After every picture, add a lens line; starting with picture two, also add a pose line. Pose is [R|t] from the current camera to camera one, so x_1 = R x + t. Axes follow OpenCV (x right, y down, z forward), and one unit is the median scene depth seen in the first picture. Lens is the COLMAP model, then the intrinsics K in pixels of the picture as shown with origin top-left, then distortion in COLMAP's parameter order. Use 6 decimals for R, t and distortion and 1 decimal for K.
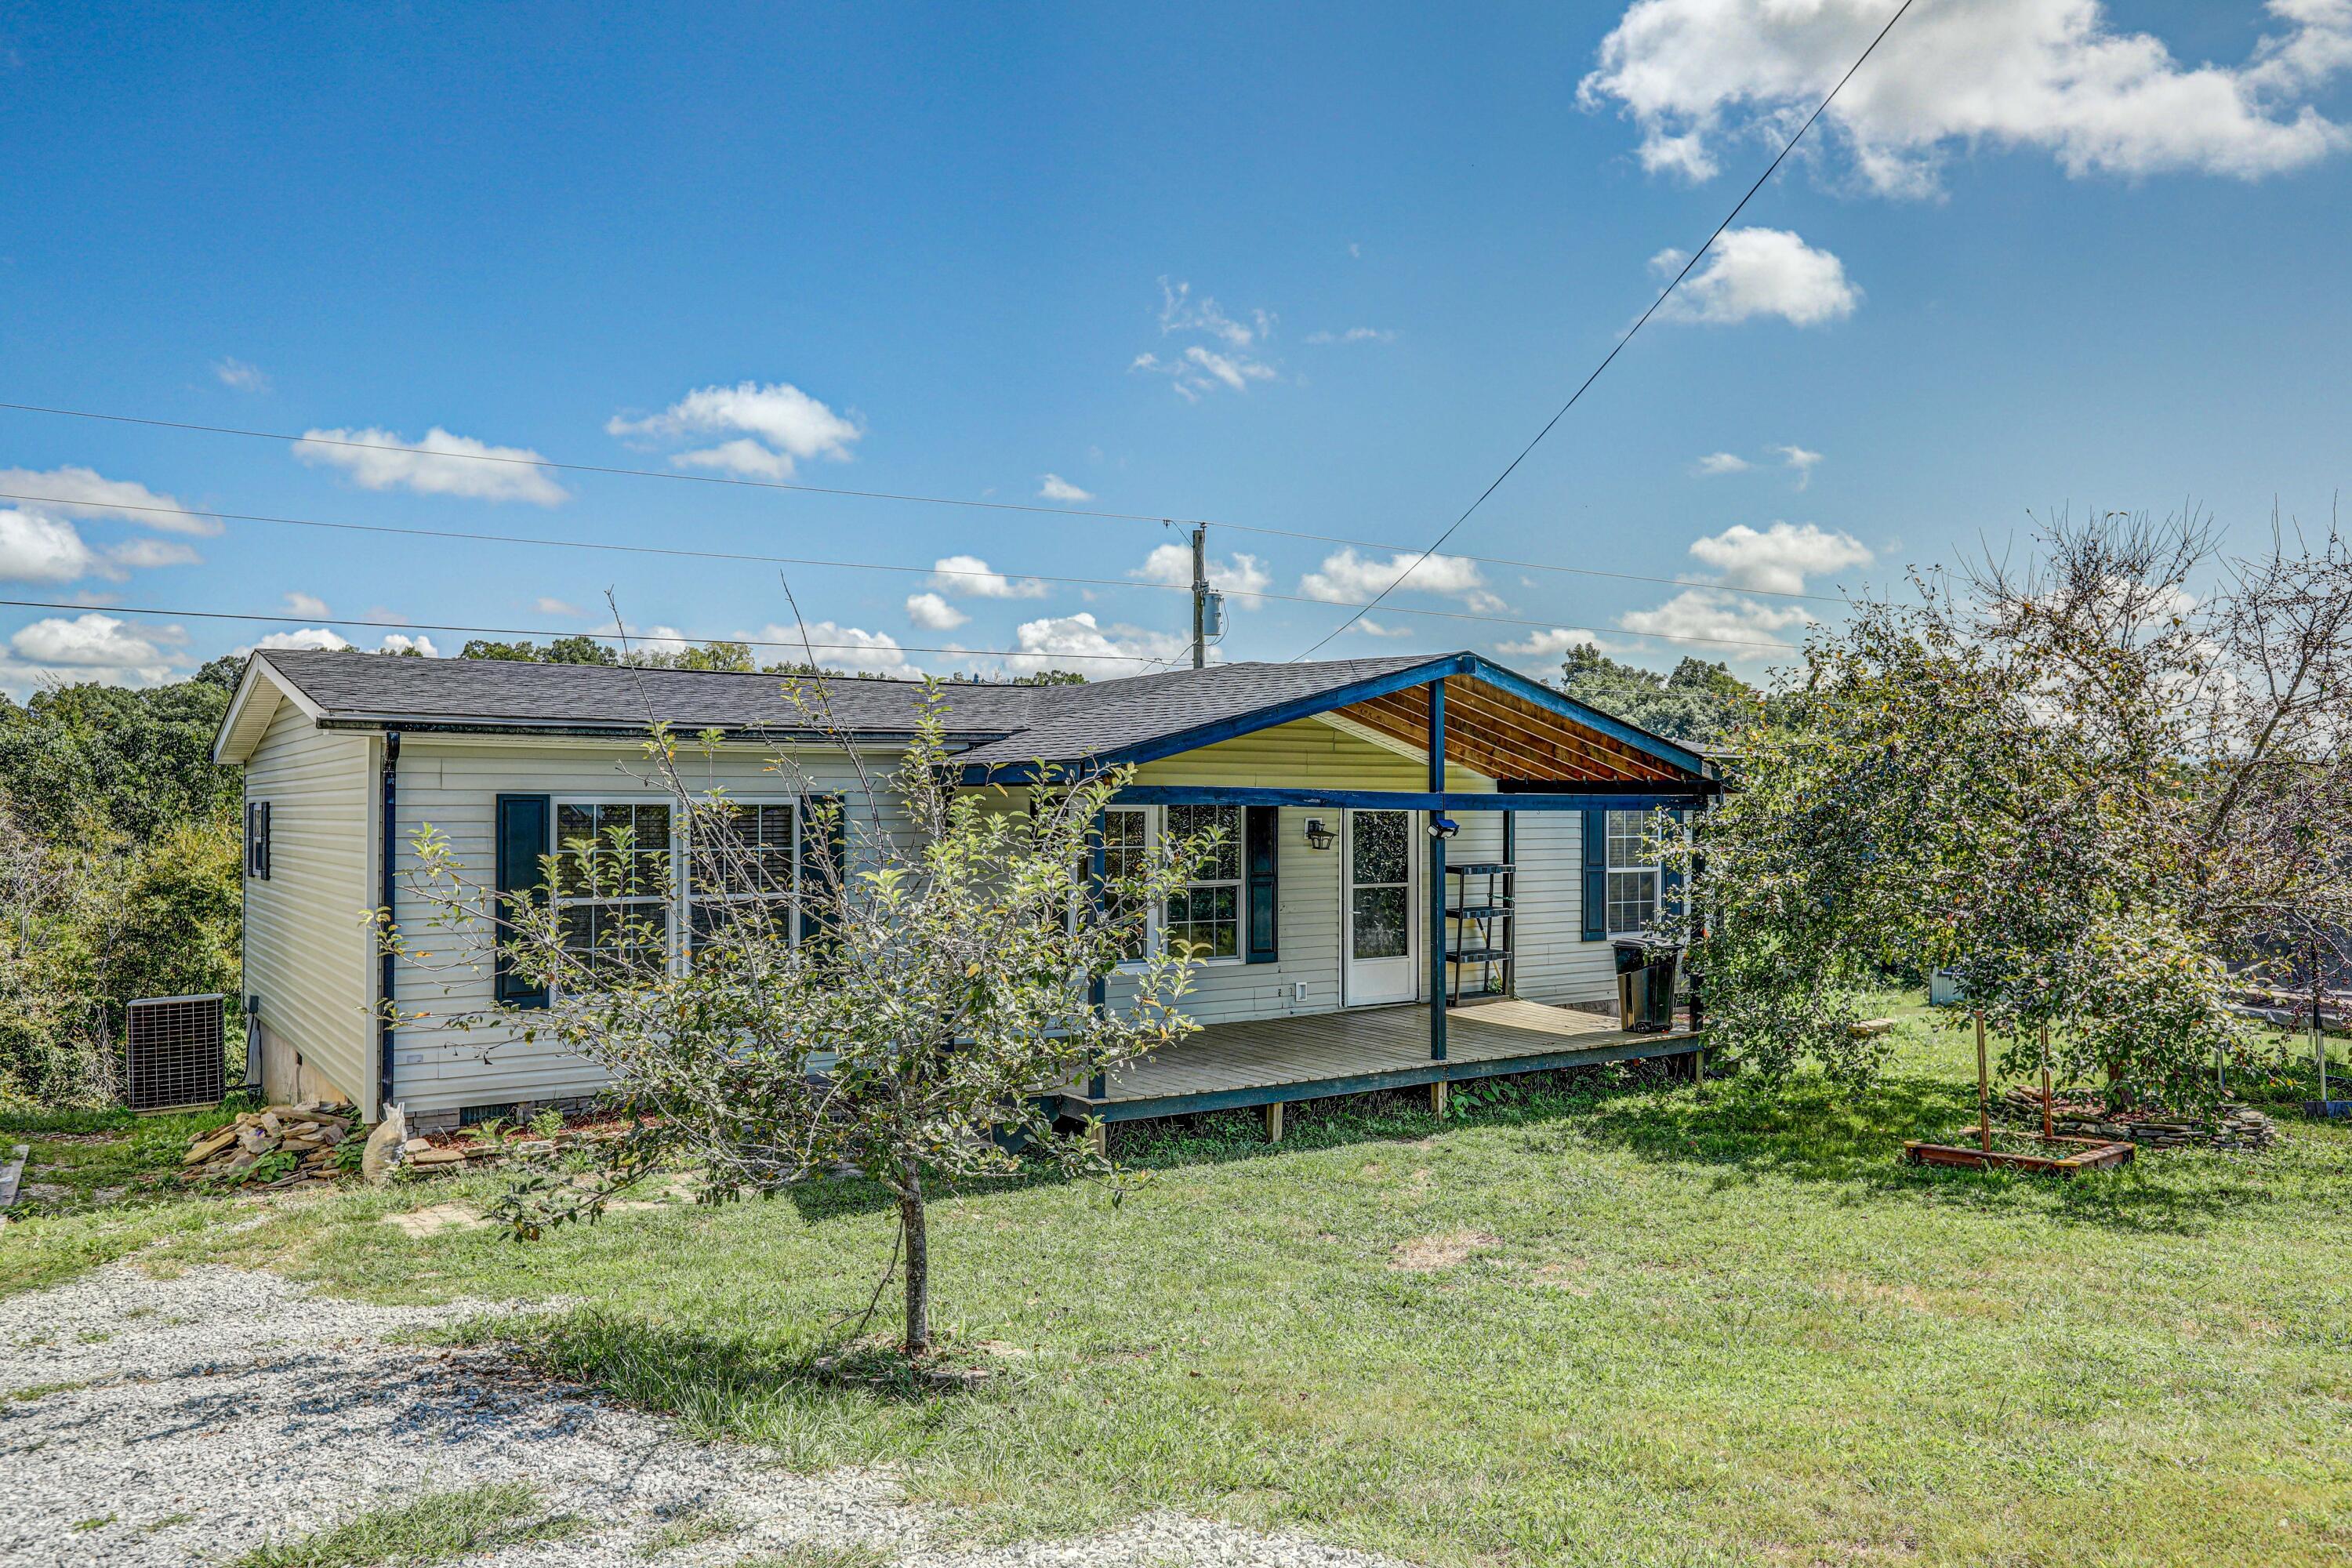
lens RADIAL K [[1674.4, 0, 1167.7], [0, 1674.4, 819.4], [0, 0, 1]] dist [0.007327, 0.007970]
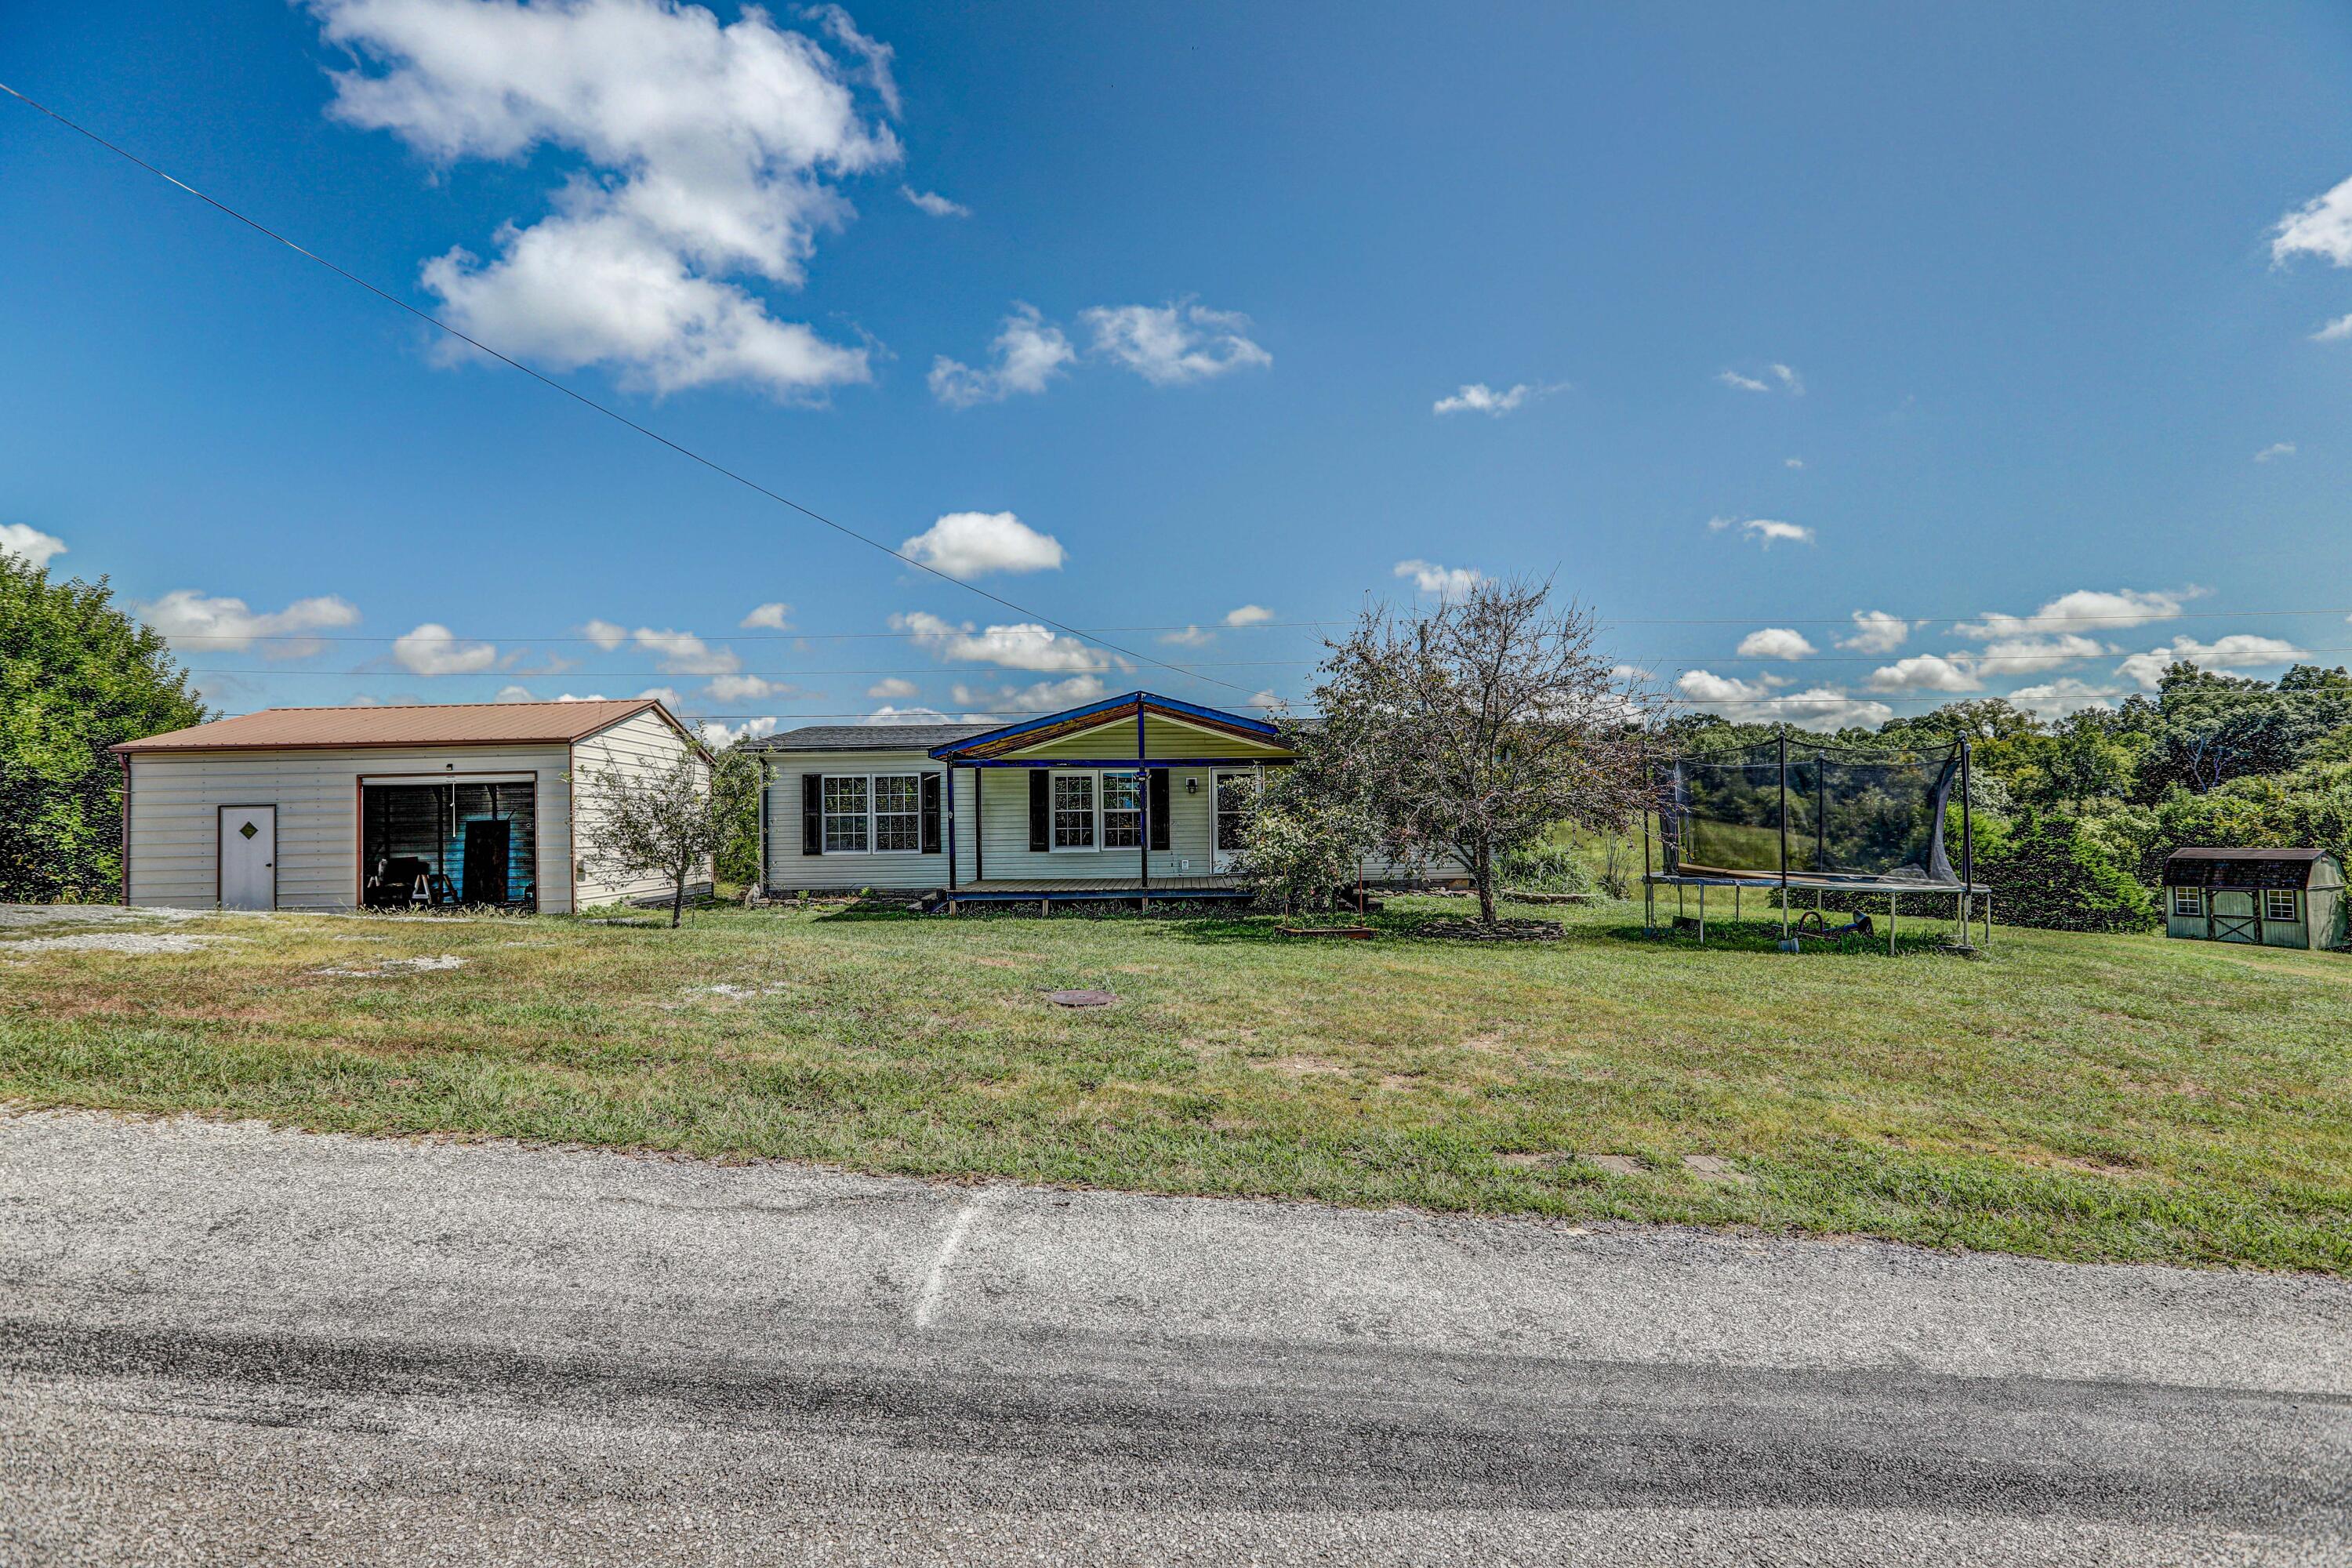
lens RADIAL K [[1076.3, 0, 1182.4], [0, 1076.3, 795.6], [0, 0, 1]] dist [-0.046520, 0.019890]
pose [[0.840223, -0.026618, -0.541587, 0.082651], [0.012286, 0.999473, -0.030062, 0.006182], [0.542102, 0.018605, 0.840107, -0.009653]]
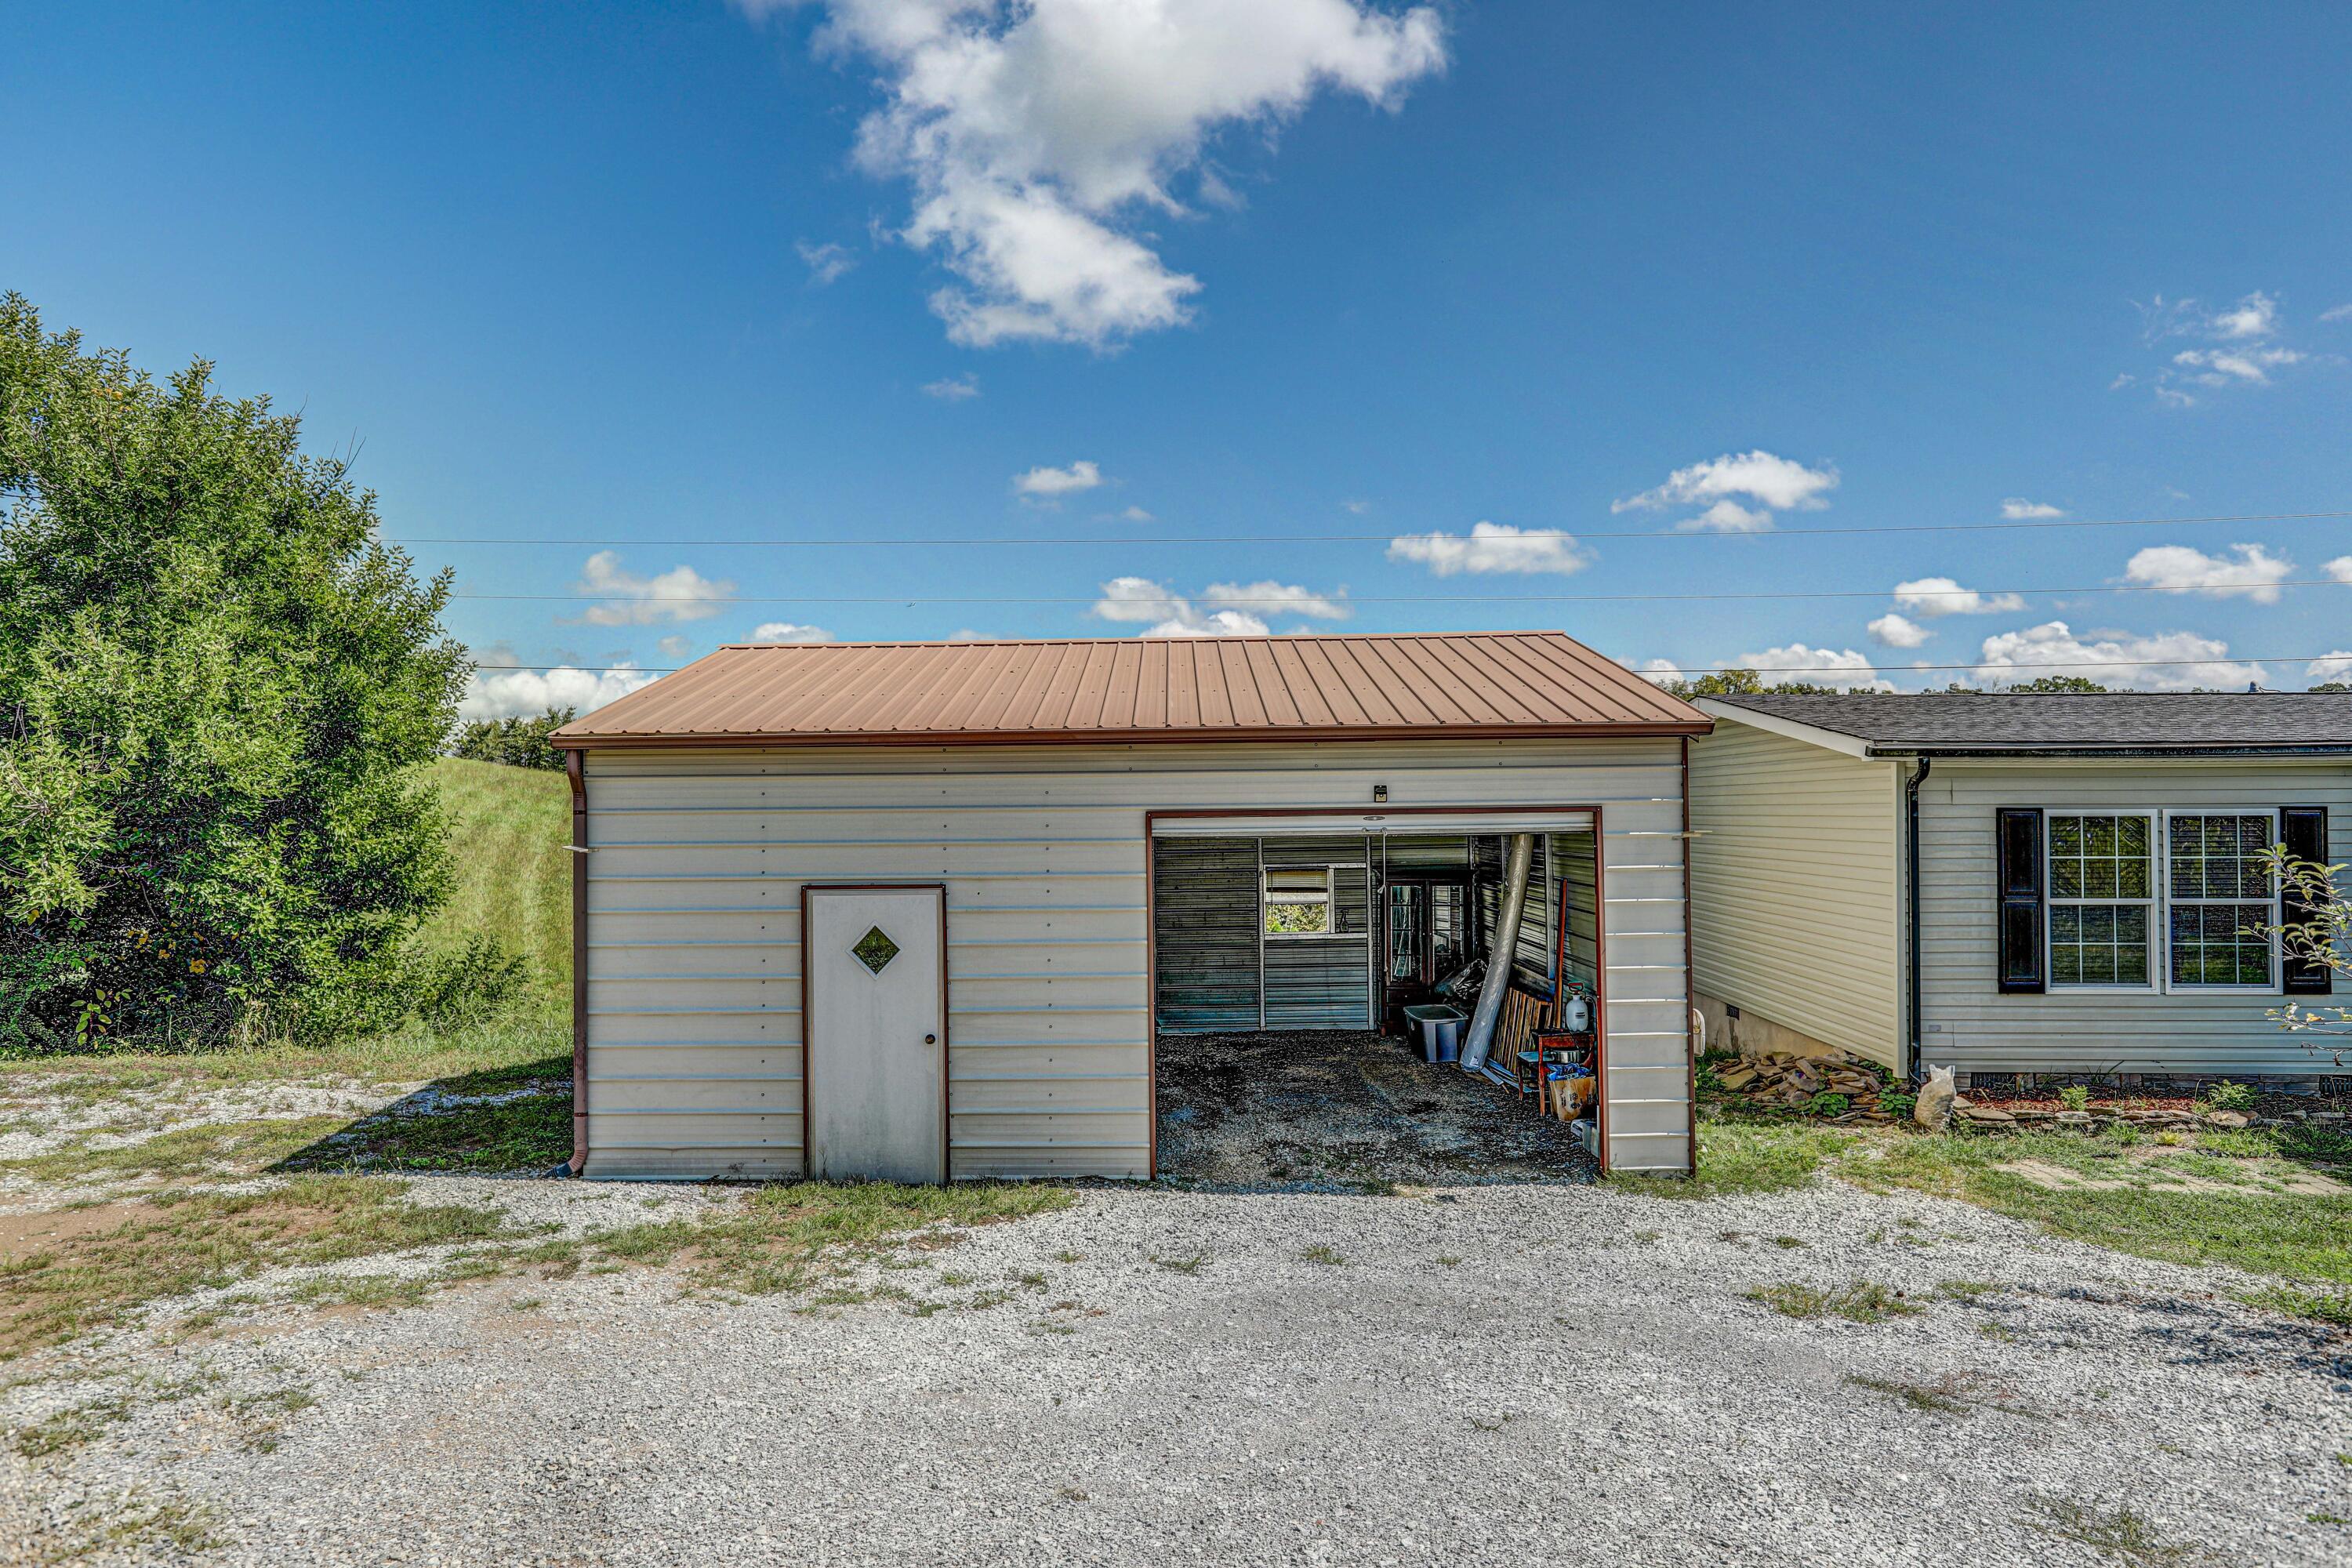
lens RADIAL K [[1325.1, 0, 1172.0], [0, 1325.1, 795.6], [0, 0, 1]] dist [-0.001930, 0.002702]
pose [[0.804059, -0.007541, -0.594502, -0.023872], [-0.001423, 0.999892, -0.014608, -0.000709], [0.594548, 0.012591, 0.803962, -0.006959]]
